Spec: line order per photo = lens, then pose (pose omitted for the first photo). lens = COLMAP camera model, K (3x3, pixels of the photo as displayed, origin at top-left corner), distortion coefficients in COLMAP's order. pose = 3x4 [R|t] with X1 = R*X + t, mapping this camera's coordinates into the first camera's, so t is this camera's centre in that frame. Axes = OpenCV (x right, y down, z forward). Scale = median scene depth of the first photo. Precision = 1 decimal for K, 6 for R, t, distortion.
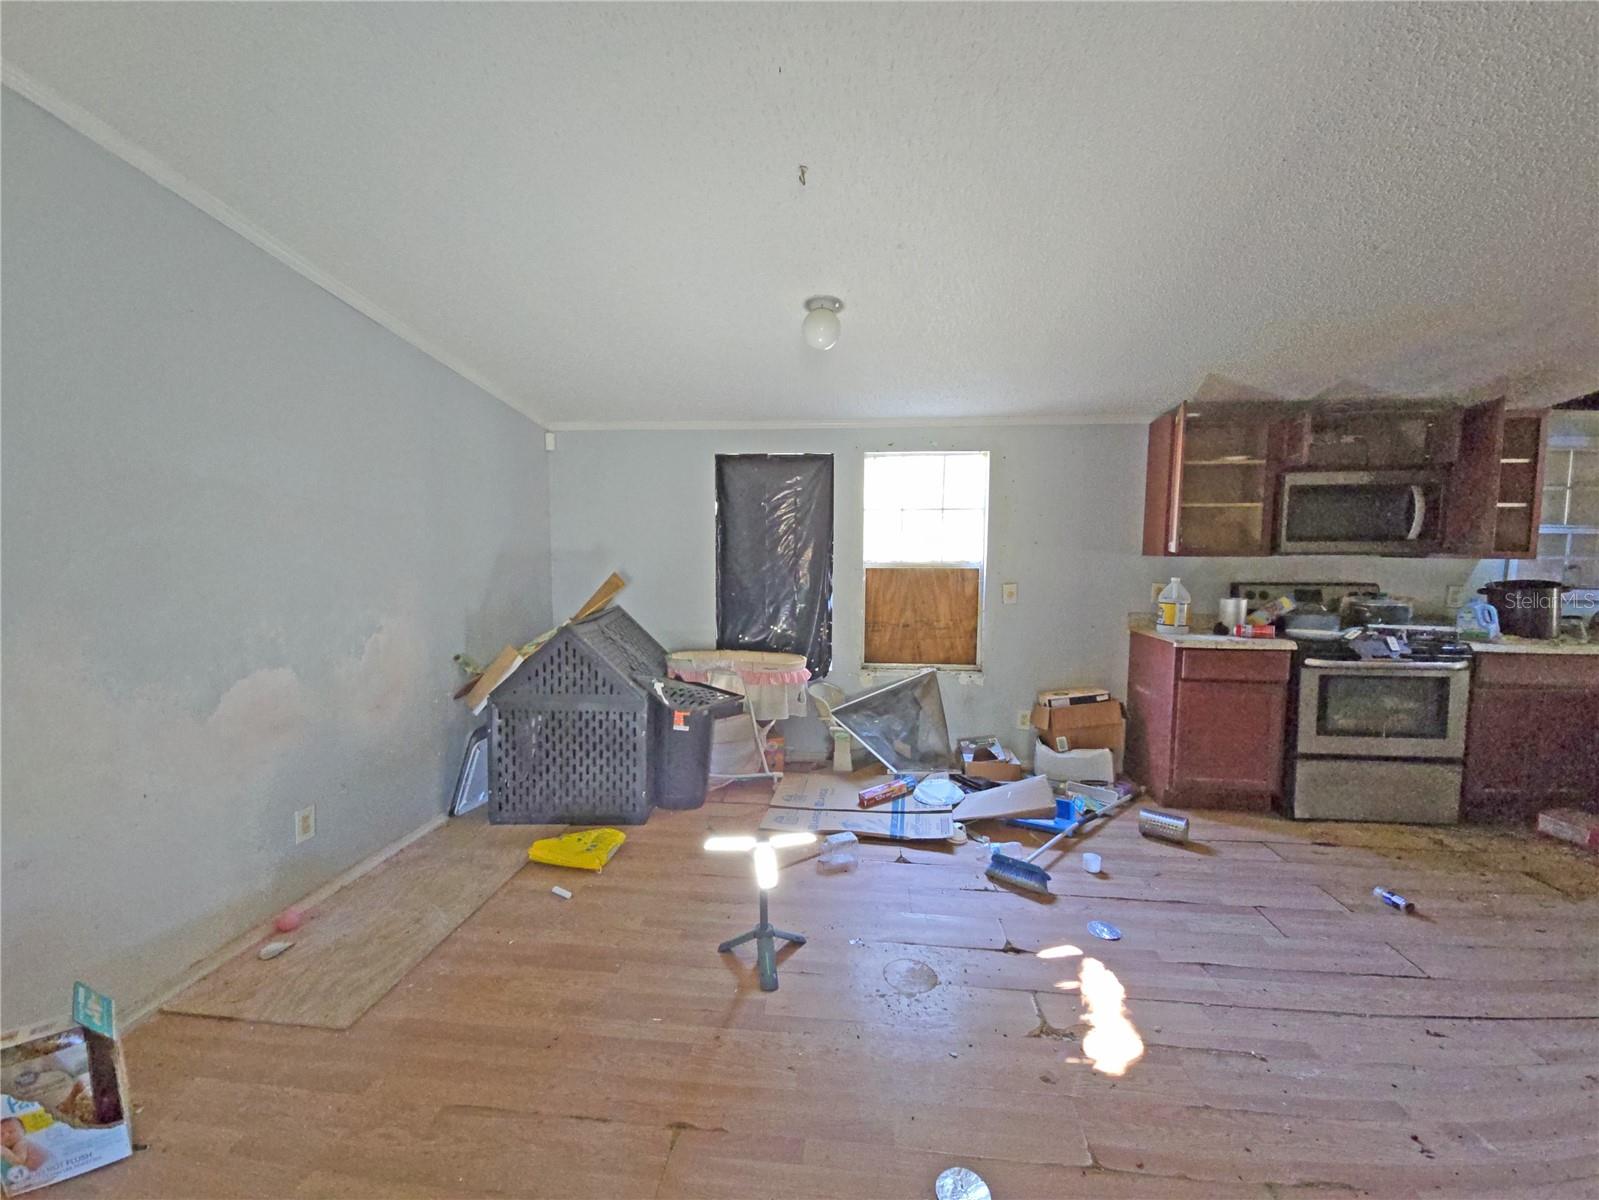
lens RADIAL K [[647.9, 0, 801.0], [0, 647.9, 602.3], [0, 0, 1]] dist [0.000325, -0.000201]
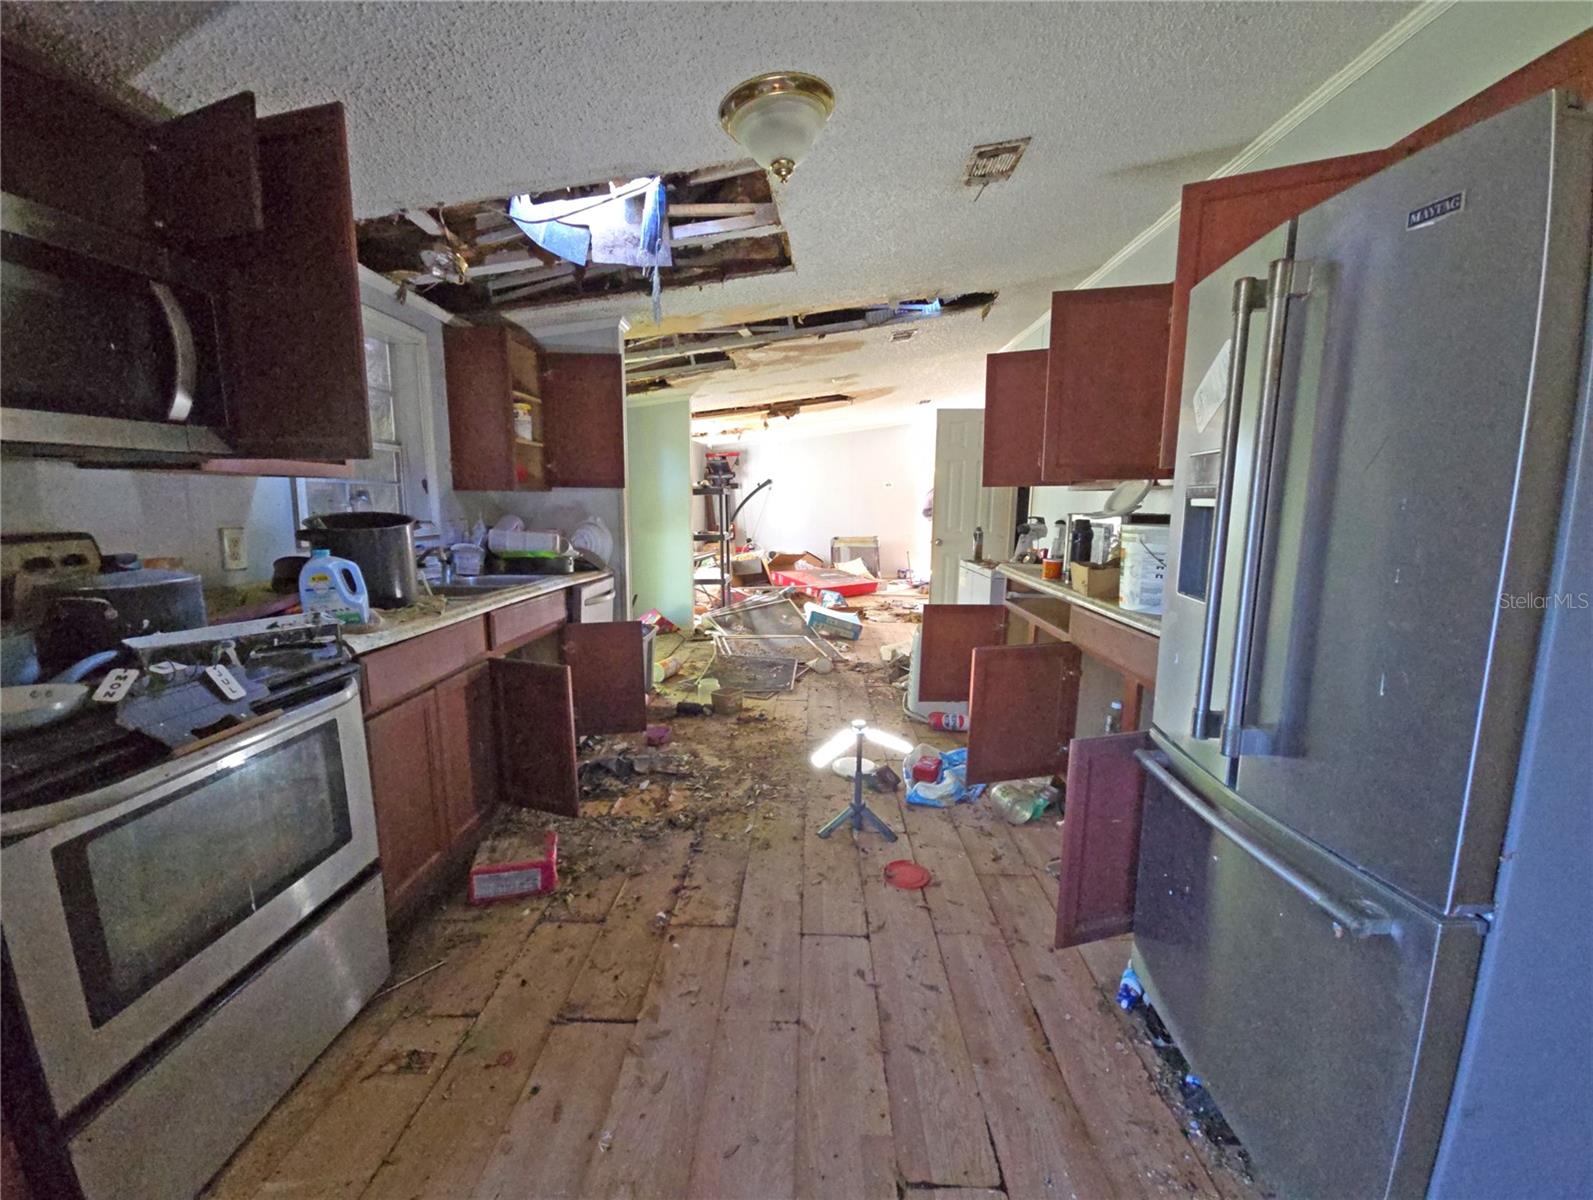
lens RADIAL K [[645.4, 0, 799.7], [0, 645.4, 602.1], [0, 0, 1]] dist [0.000325, -0.000201]
pose [[-0.105355, -0.158316, 0.981752, 0.456556], [0.069569, 0.983654, 0.166088, -0.023926], [-0.991998, 0.085798, -0.092619, 0.629442]]
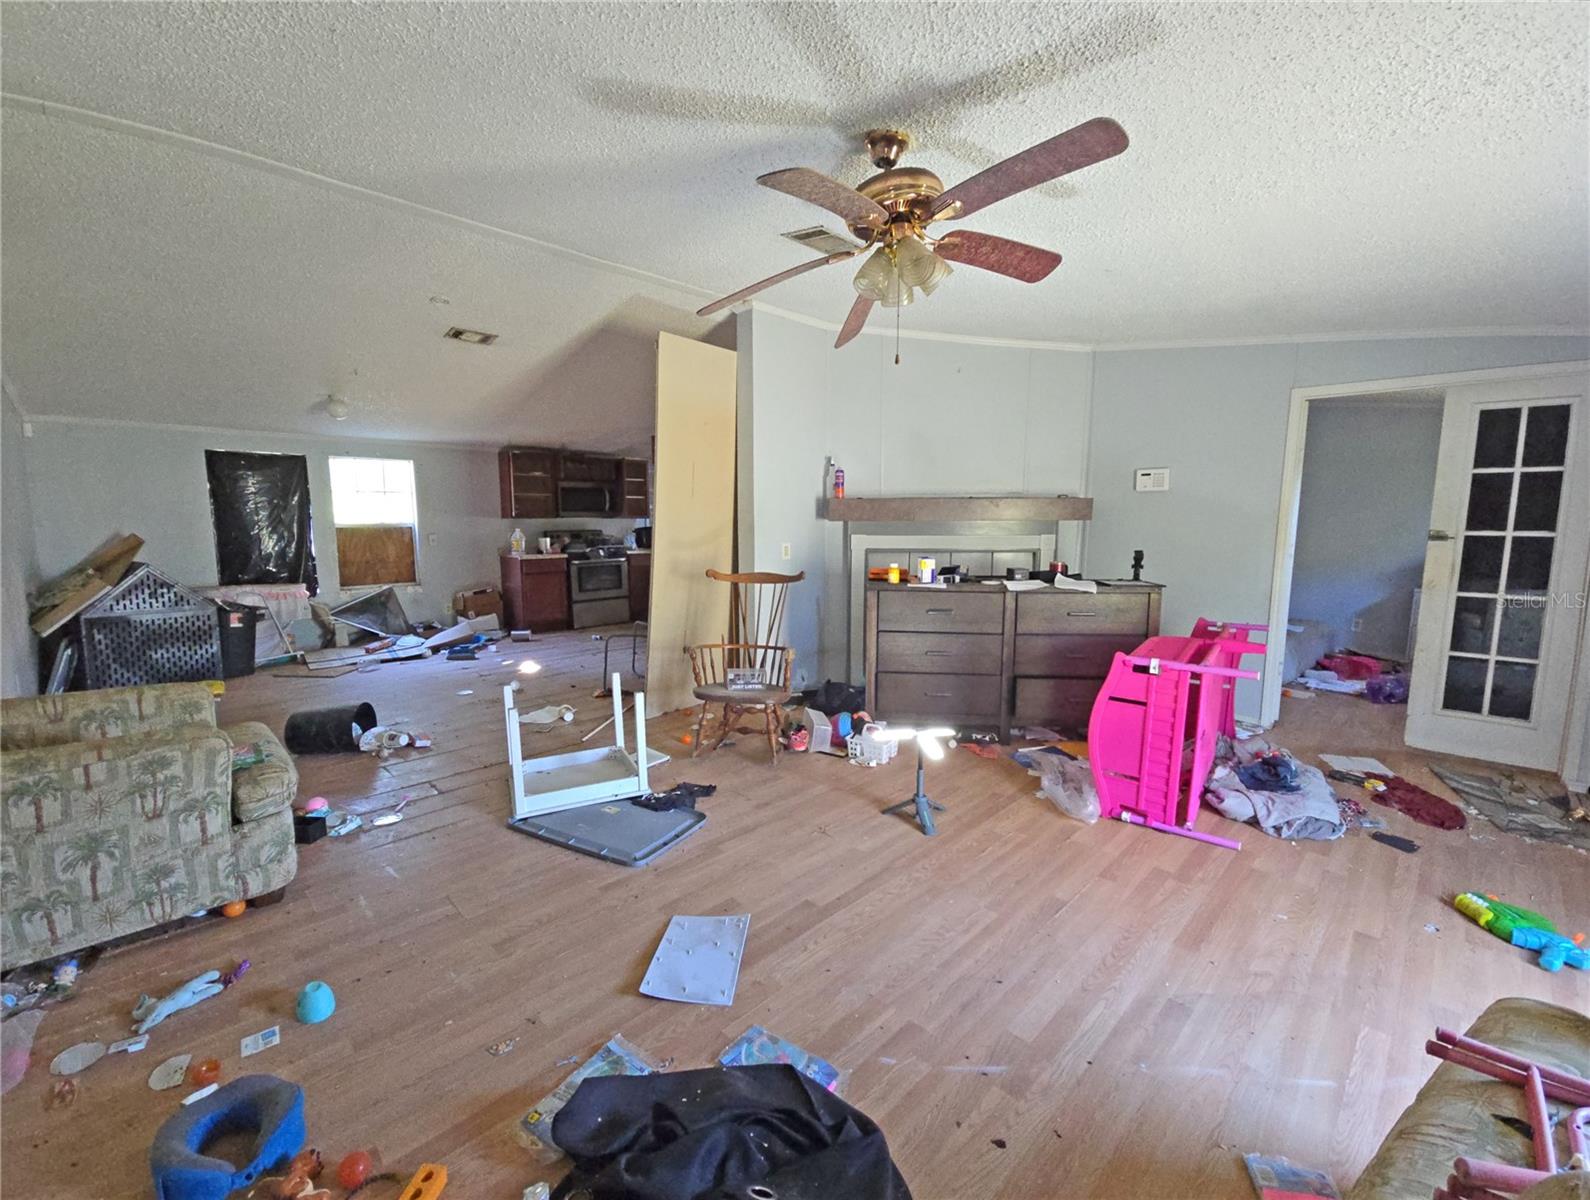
lens RADIAL K [[653.4, 0, 793.2], [0, 653.4, 605.9], [0, 0, 1]] dist [0.001825, 0.000021]
pose [[0.635474, -0.107848, 0.764553, -0.525995], [0.068702, 0.994167, 0.083135, 0.099877], [-0.769060, -0.000303, 0.639177, -1.091281]]
